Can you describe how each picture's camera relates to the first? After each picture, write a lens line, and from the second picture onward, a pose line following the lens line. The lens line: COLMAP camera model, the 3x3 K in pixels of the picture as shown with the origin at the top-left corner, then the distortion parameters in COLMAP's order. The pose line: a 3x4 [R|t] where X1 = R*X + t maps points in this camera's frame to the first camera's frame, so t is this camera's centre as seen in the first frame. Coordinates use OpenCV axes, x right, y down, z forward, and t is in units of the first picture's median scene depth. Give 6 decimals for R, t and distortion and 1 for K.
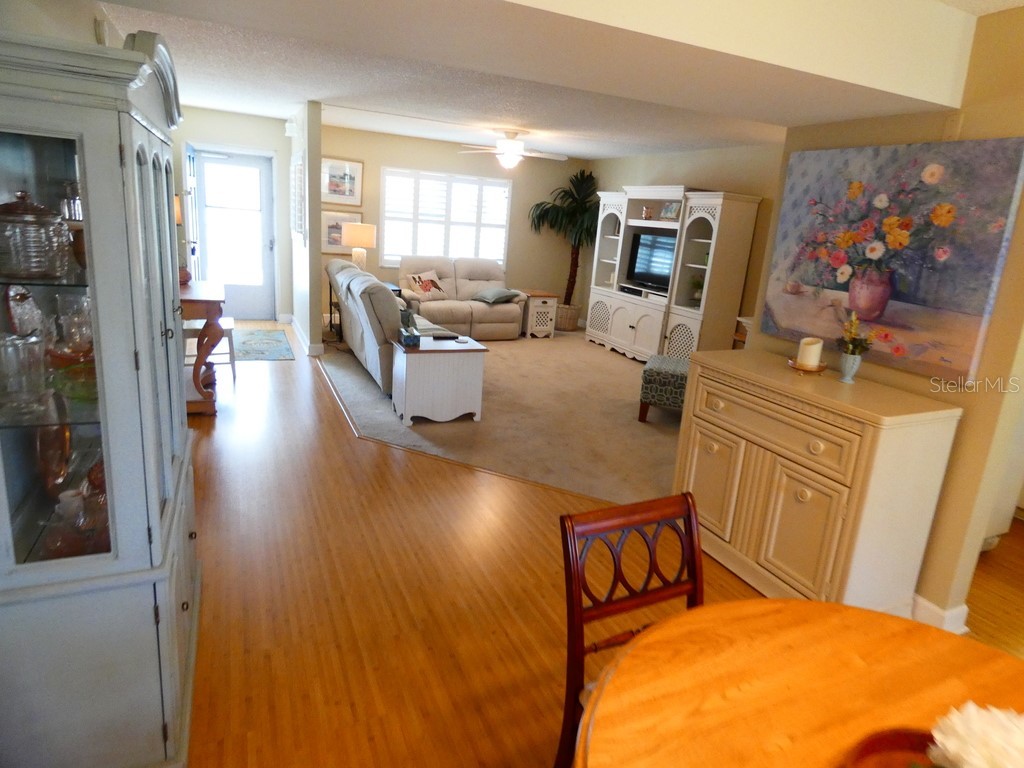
lens RADIAL K [[631.5, 0, 512.0], [0, 631.5, 384.0], [0, 0, 1]] dist [-0.036012, -0.000792]
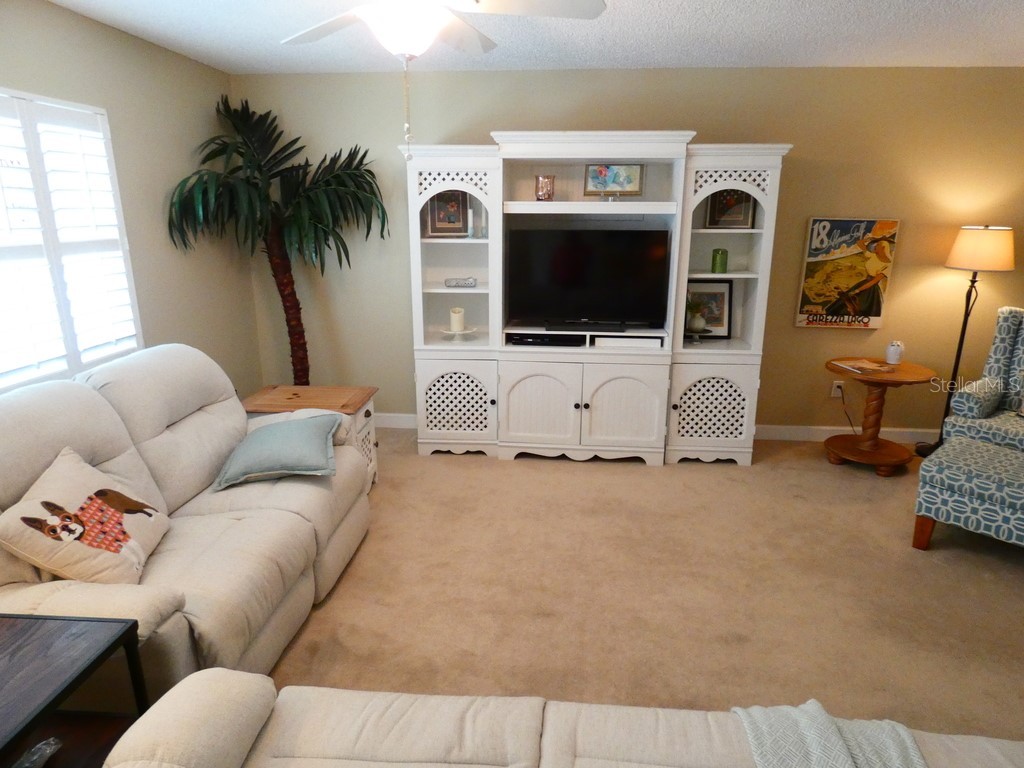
lens RADIAL K [[597.2, 0, 520.9], [0, 597.2, 383.0], [0, 0, 1]] dist [0.001939, -0.020796]
pose [[0.469655, -0.304012, 0.828855, -0.561728], [0.260711, 0.944730, 0.198785, -0.506922], [-0.843477, 0.122731, 0.522956, 1.776965]]
